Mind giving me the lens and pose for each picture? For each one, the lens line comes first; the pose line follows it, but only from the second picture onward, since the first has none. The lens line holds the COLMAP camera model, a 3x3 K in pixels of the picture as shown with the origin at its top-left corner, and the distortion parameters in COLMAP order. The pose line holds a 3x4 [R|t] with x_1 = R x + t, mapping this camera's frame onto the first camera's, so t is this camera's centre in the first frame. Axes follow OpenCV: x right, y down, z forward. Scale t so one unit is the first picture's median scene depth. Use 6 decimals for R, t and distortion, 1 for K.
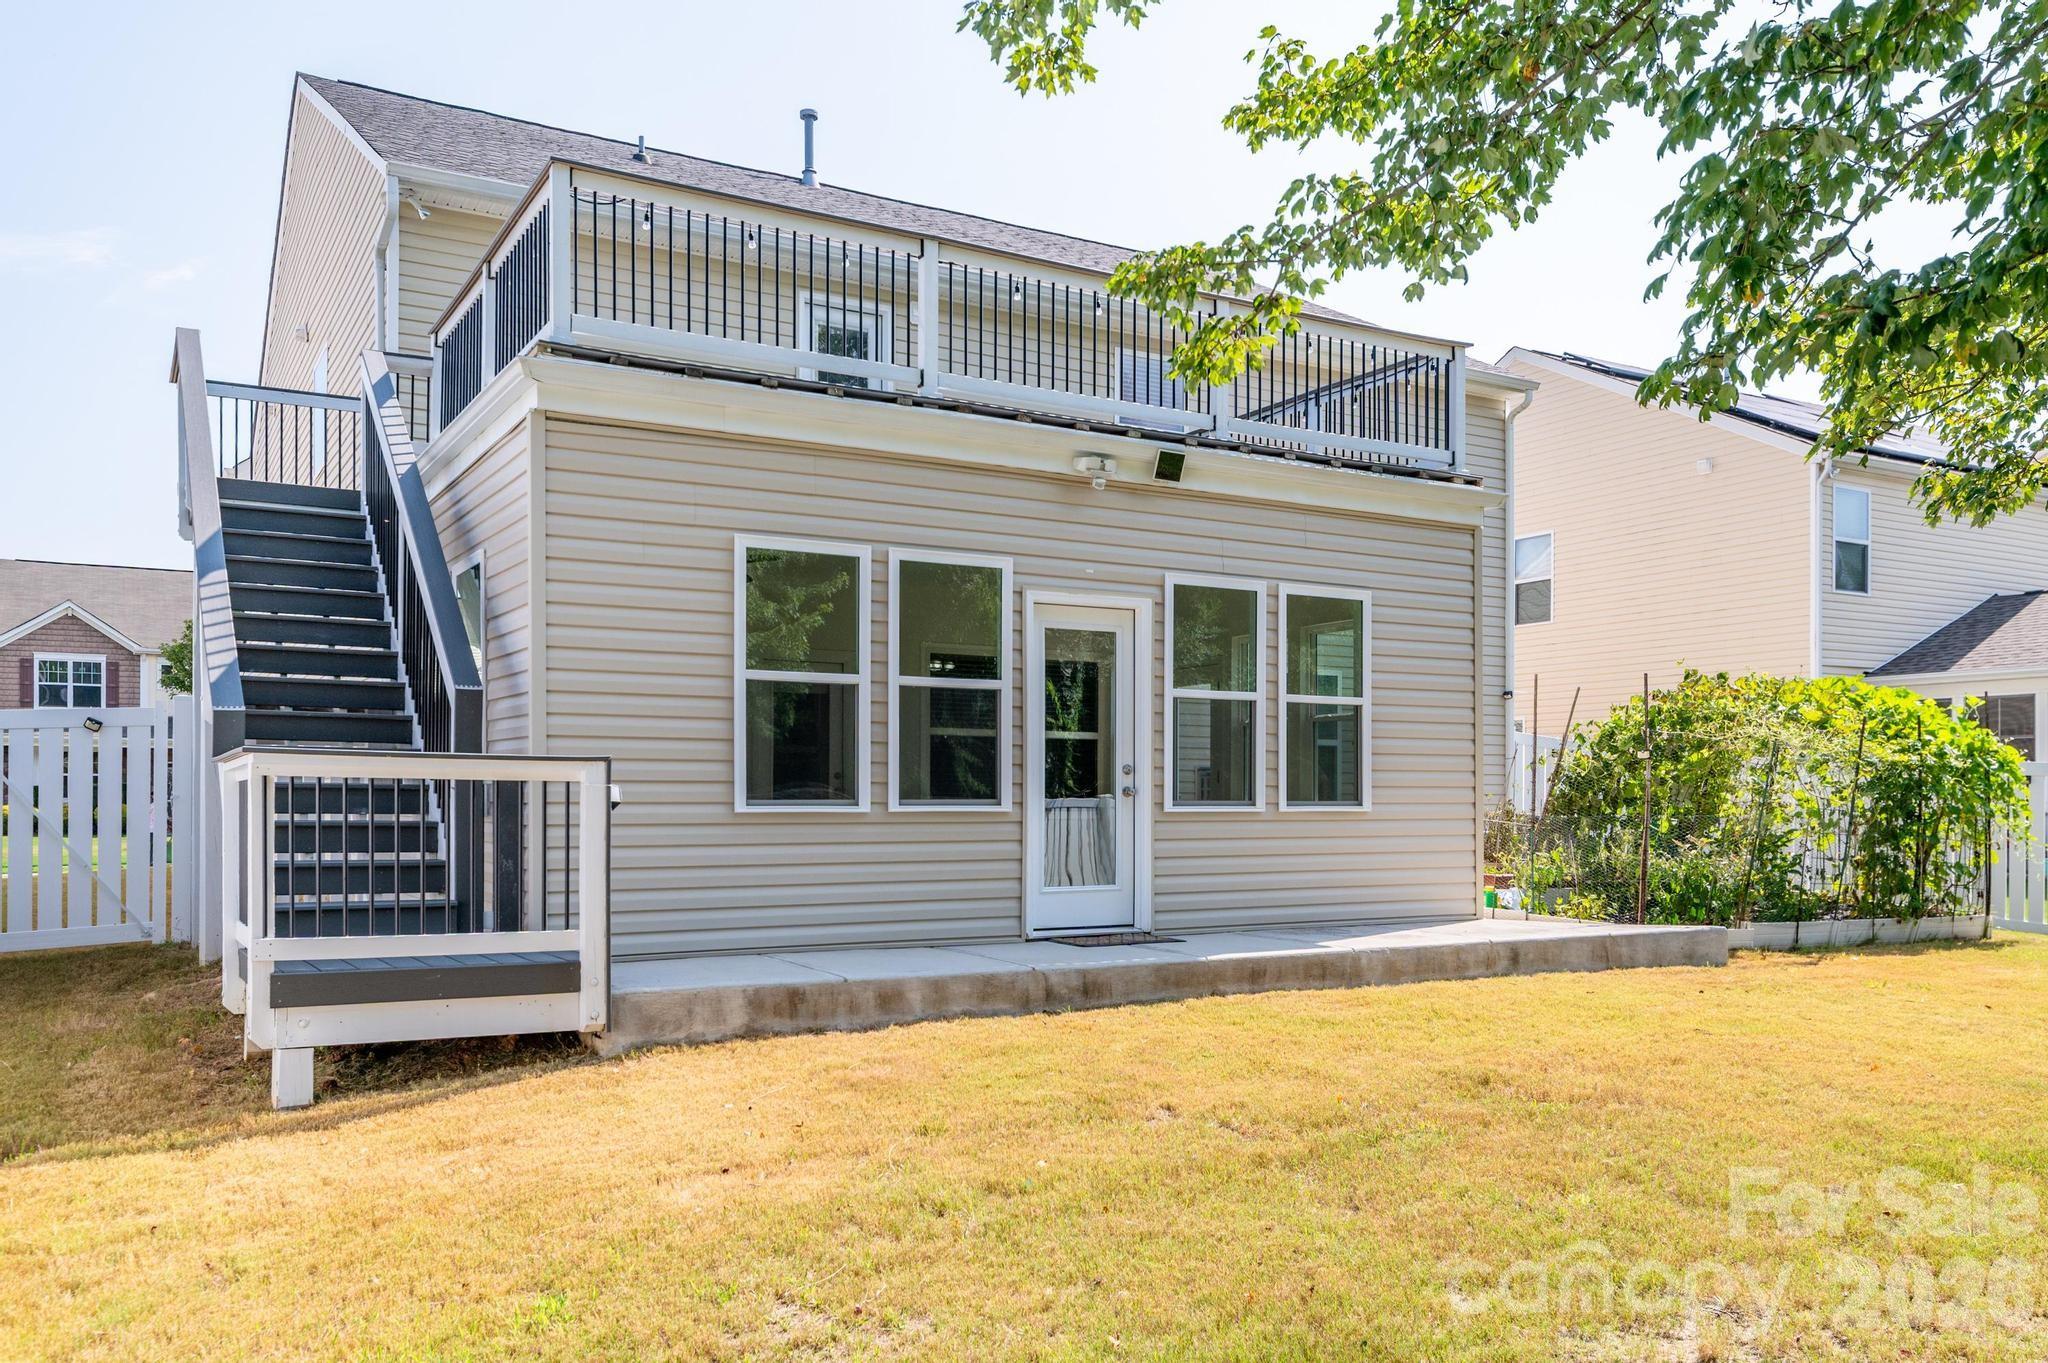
lens RADIAL K [[1574.1, 0, 1026.1], [0, 1574.1, 796.5], [0, 0, 1]] dist [-0.003371, -0.000812]
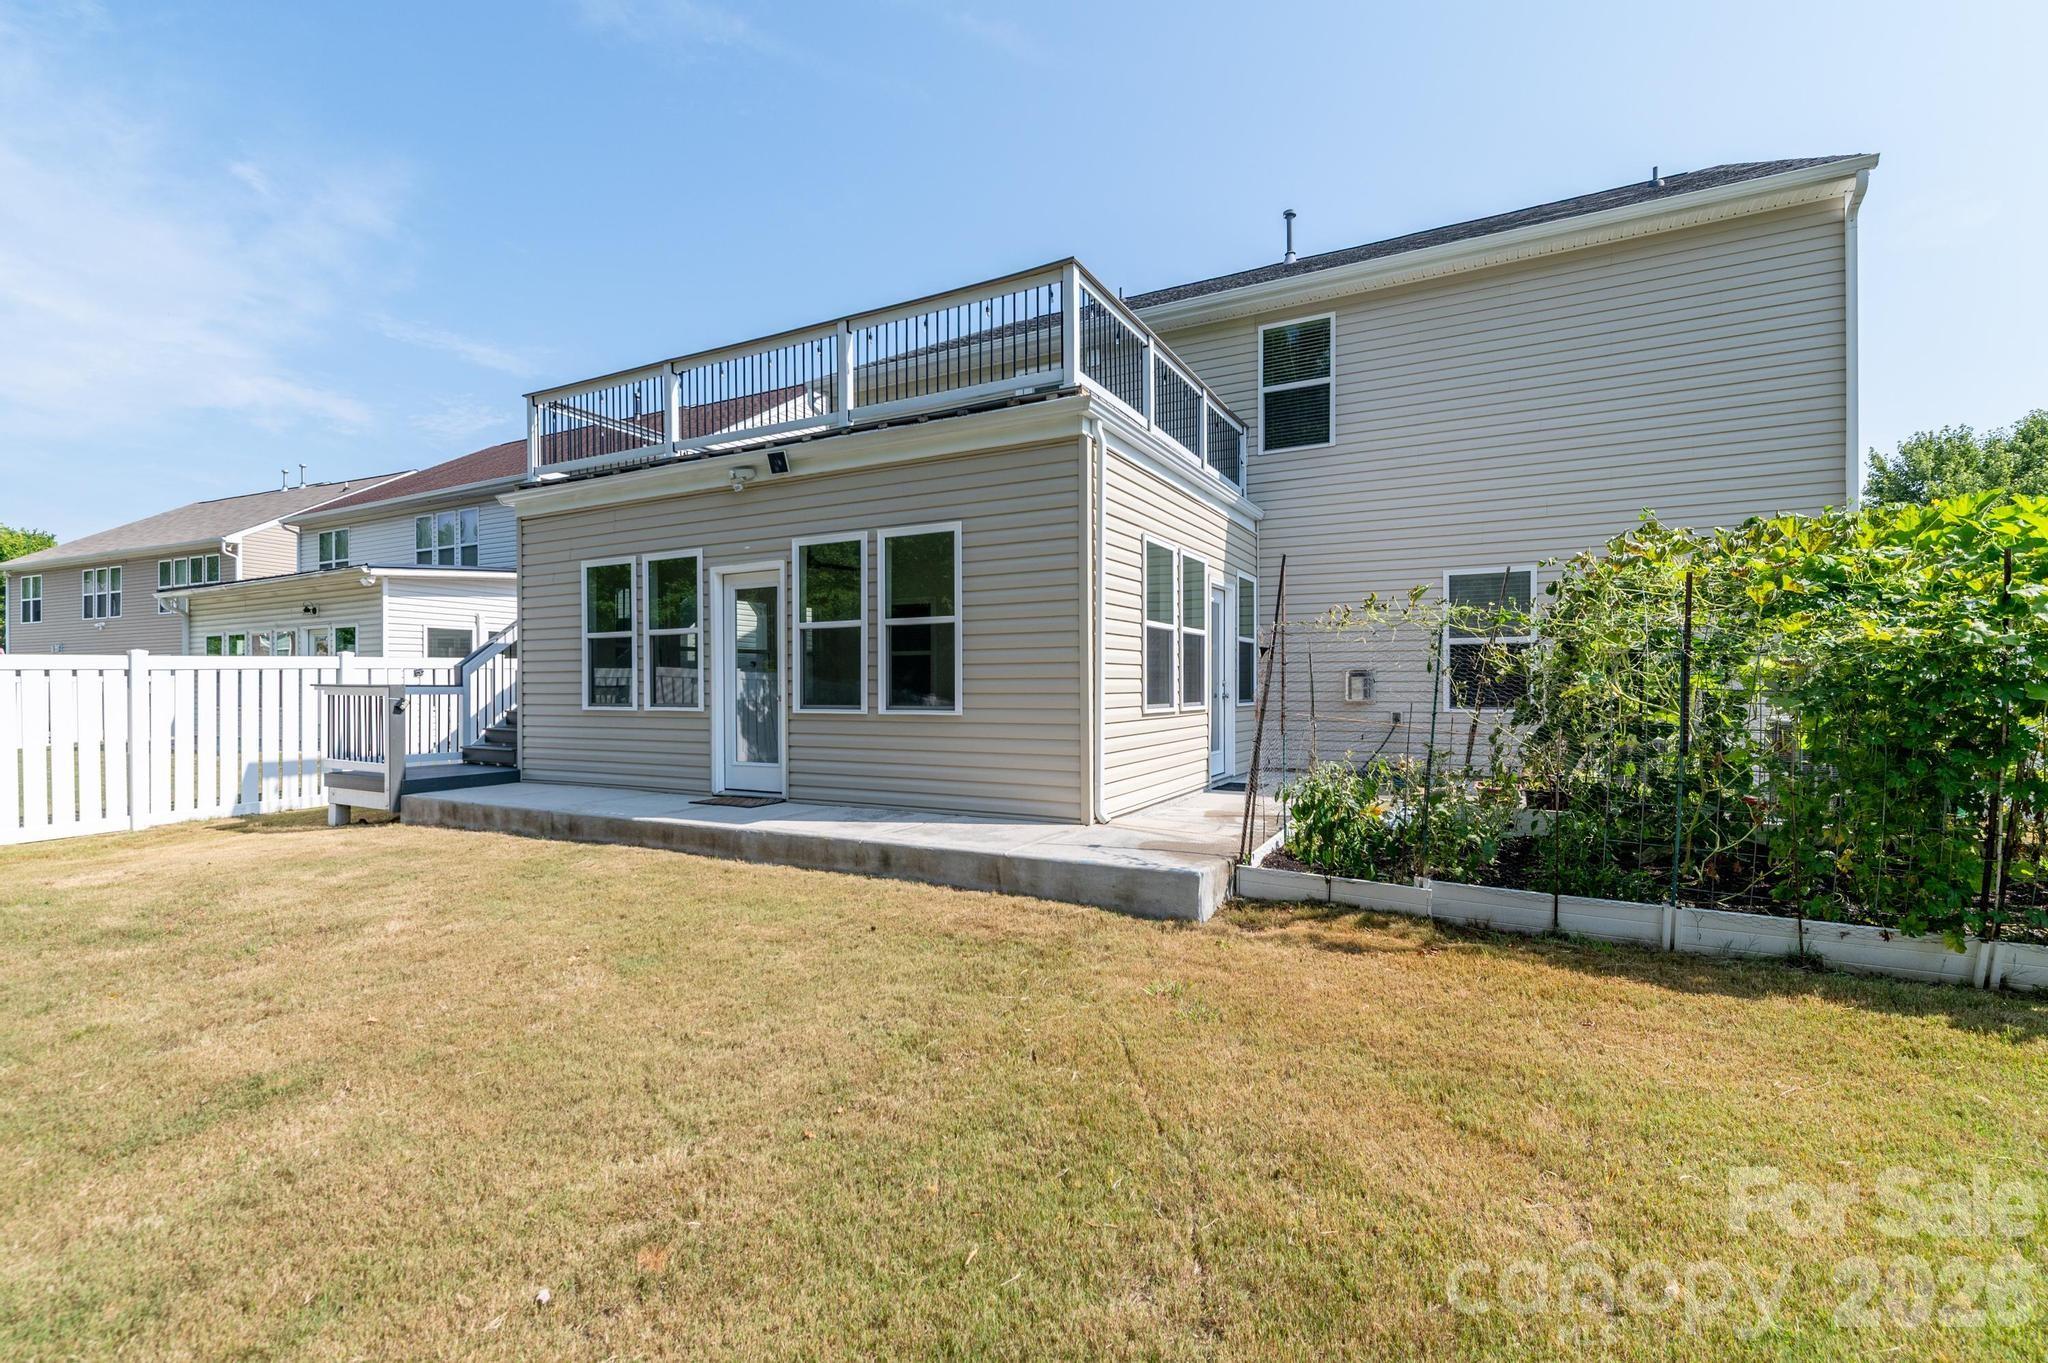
lens RADIAL K [[885.9, 0, 1034.5], [0, 885.9, 680.0], [0, 0, 1]] dist [0.004159, -0.000184]
pose [[0.533084, -0.011517, -0.845984, 0.837455], [0.006703, 0.999933, -0.009389, -0.010138], [0.846036, -0.000666, 0.533126, 0.749526]]
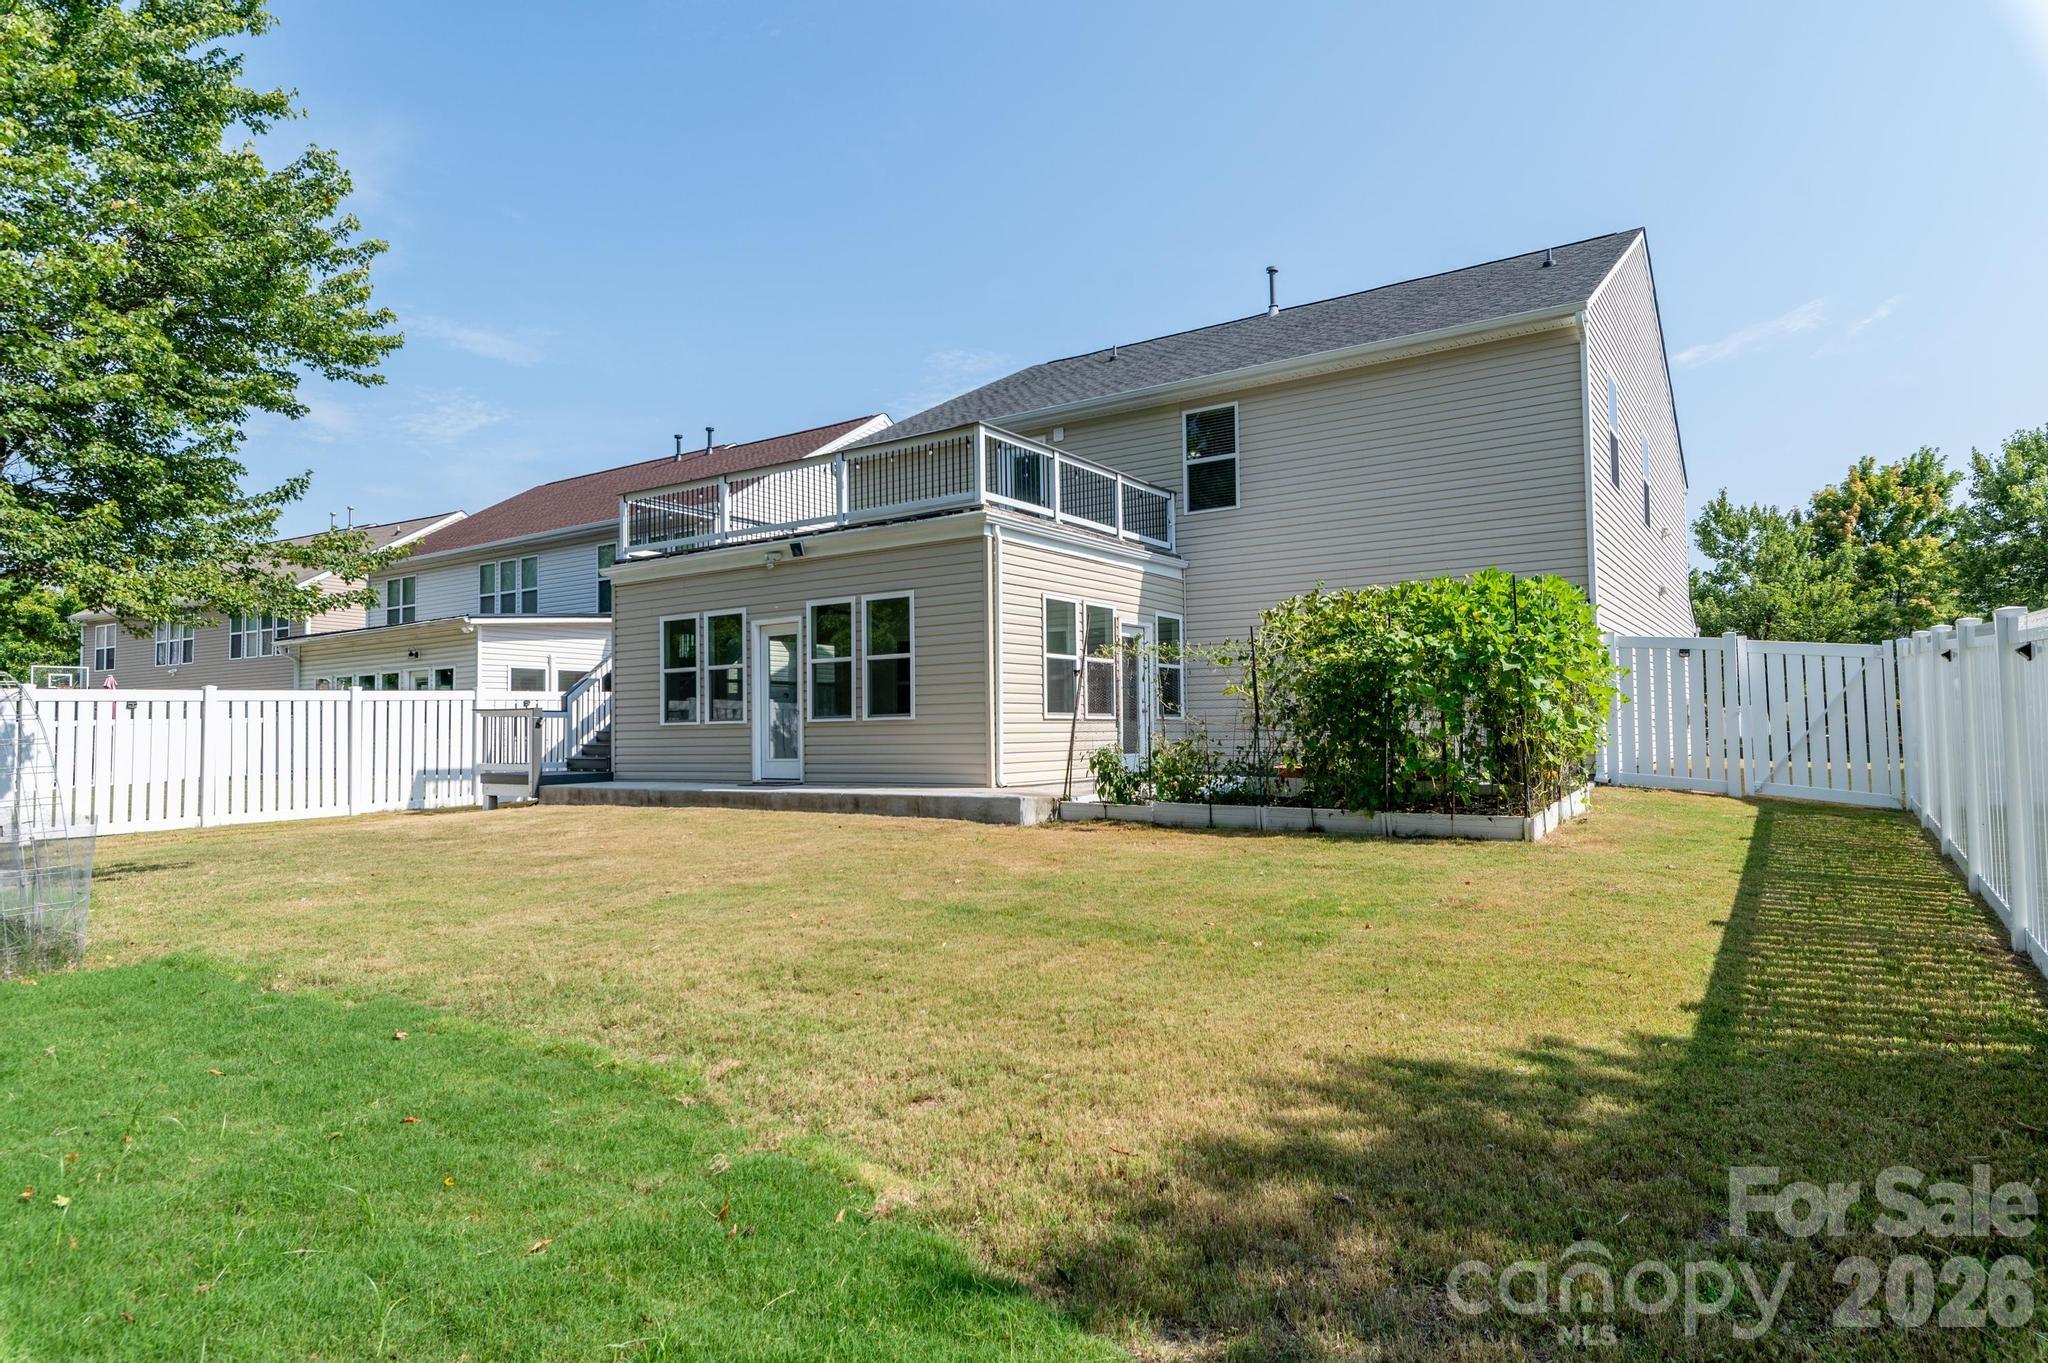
lens RADIAL K [[1140.9, 0, 1024.0], [0, 1140.9, 681.5], [0, 0, 1]] dist [-0.002580, 0.000024]
pose [[0.437041, -0.051402, -0.897972, 1.463821], [0.016063, 0.998653, -0.049347, 0.033410], [0.899298, 0.007142, 0.437278, 0.604800]]
